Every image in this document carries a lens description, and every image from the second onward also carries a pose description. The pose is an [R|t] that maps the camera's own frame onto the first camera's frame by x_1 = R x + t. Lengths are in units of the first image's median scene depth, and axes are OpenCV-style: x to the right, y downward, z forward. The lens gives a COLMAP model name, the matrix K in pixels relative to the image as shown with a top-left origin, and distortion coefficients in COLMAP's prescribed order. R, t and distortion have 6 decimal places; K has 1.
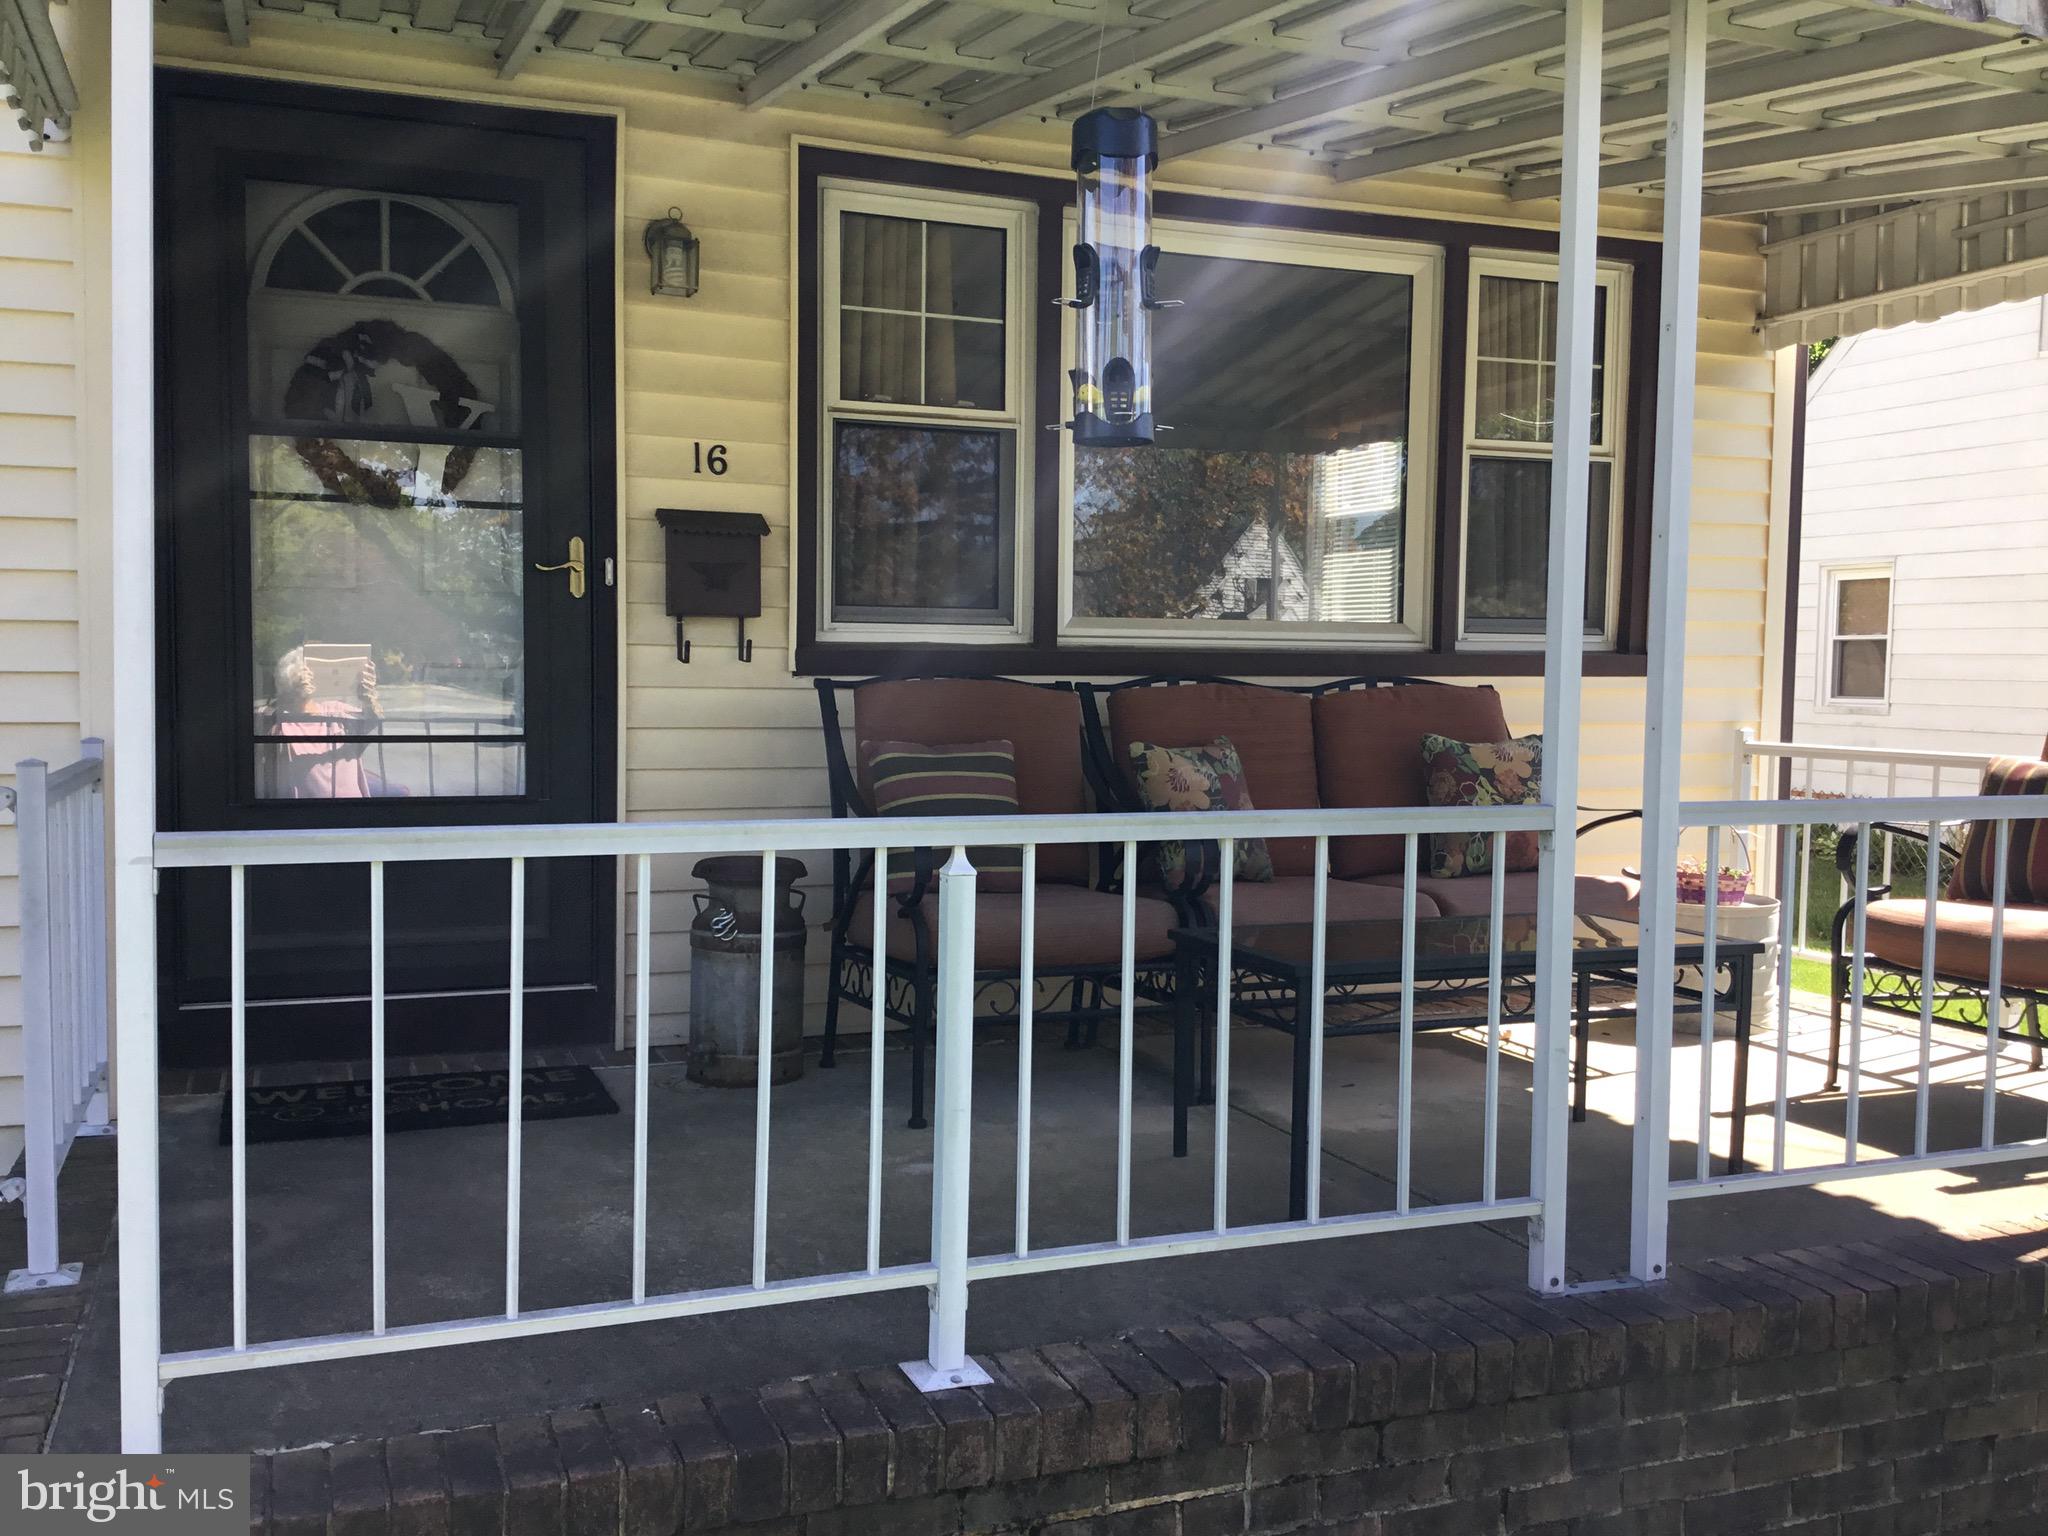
lens RADIAL K [[1873.5, 0, 1024.0], [0, 1873.5, 768.0], [0, 0, 1]] dist [0.020239, -0.011466]
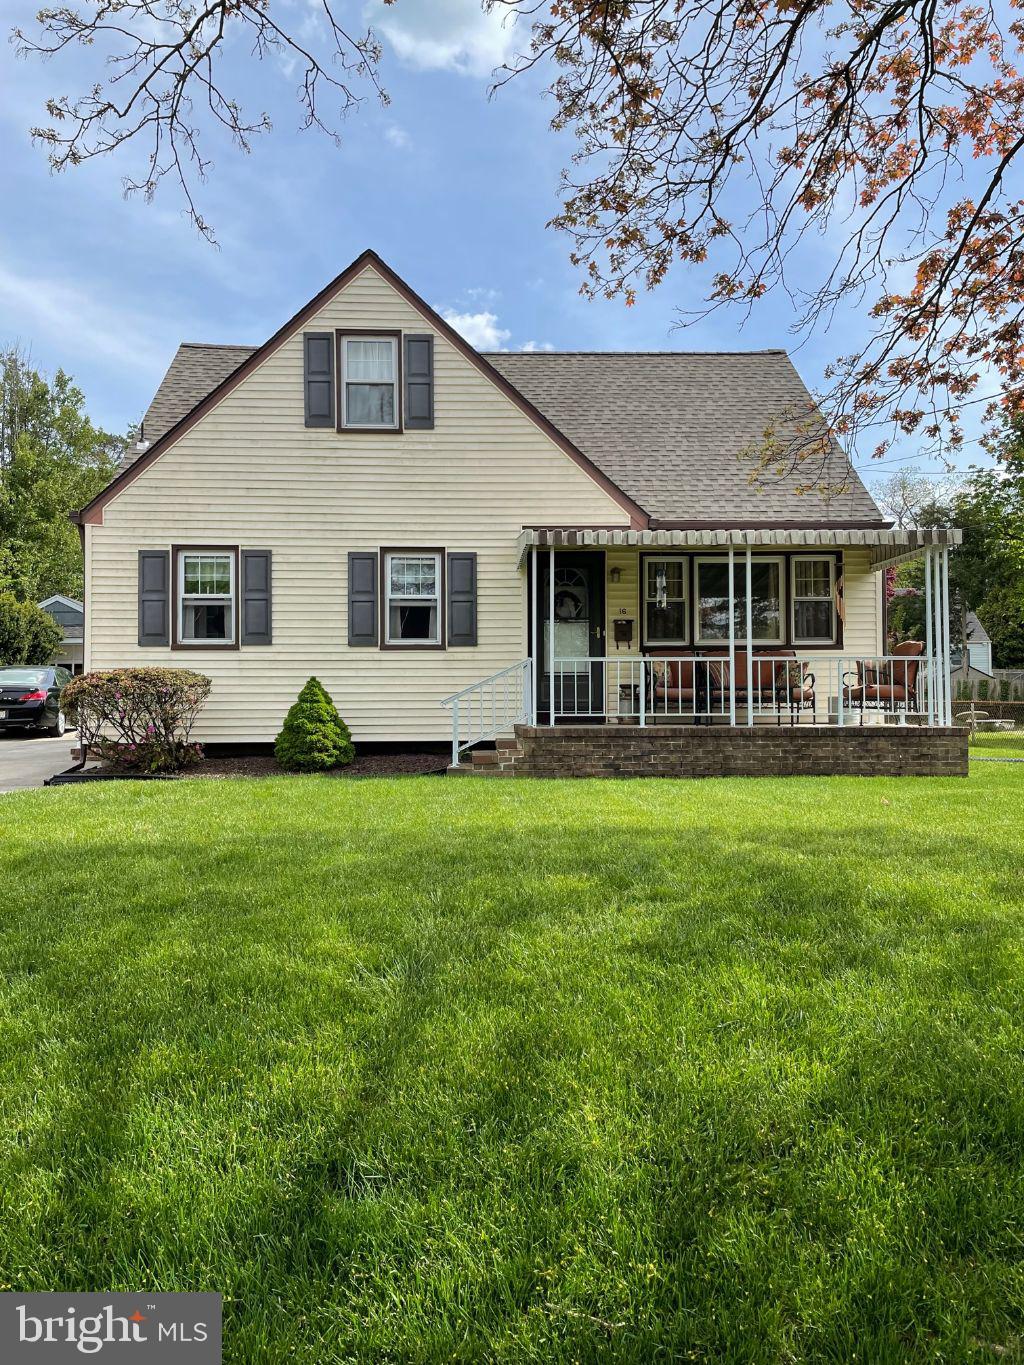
lens RADIAL K [[1248.7, 0, 512.0], [0, 1248.7, 682.5], [0, 0, 1]] dist [0.020239, -0.011466]
pose [[0.951225, -0.028711, -0.307159, 0.670548], [0.002142, 0.996250, -0.086489, 0.371036], [0.308490, 0.081613, 0.947720, -2.648410]]
